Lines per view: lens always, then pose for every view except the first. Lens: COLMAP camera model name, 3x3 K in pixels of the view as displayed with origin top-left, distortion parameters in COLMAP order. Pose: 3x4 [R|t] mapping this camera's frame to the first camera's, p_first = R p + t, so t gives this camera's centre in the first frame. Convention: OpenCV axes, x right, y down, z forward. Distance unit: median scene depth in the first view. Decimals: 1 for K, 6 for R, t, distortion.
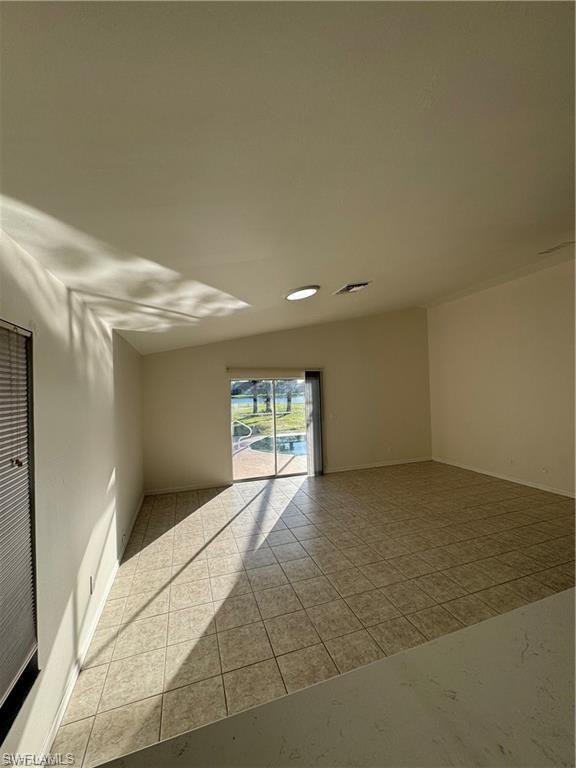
lens RADIAL K [[303.0, 0, 287.3], [0, 303.0, 387.0], [0, 0, 1]] dist [-0.001557, -0.000427]
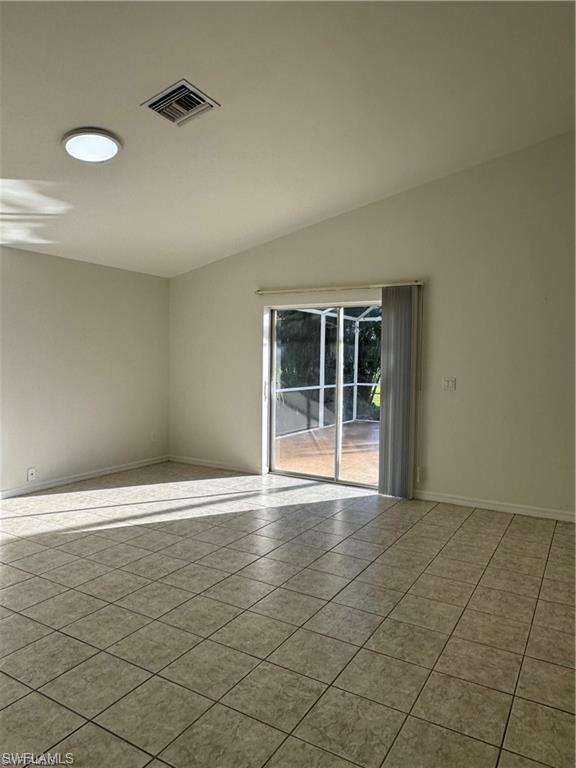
lens RADIAL K [[521.0, 0, 288.0], [0, 521.0, 384.0], [0, 0, 1]] dist [0.002066, 0.001297]
pose [[0.643422, 0.070766, -0.762234, 1.018823], [-0.020636, 0.996960, 0.075138, 0.082139], [0.765234, -0.032615, 0.642926, 0.543503]]
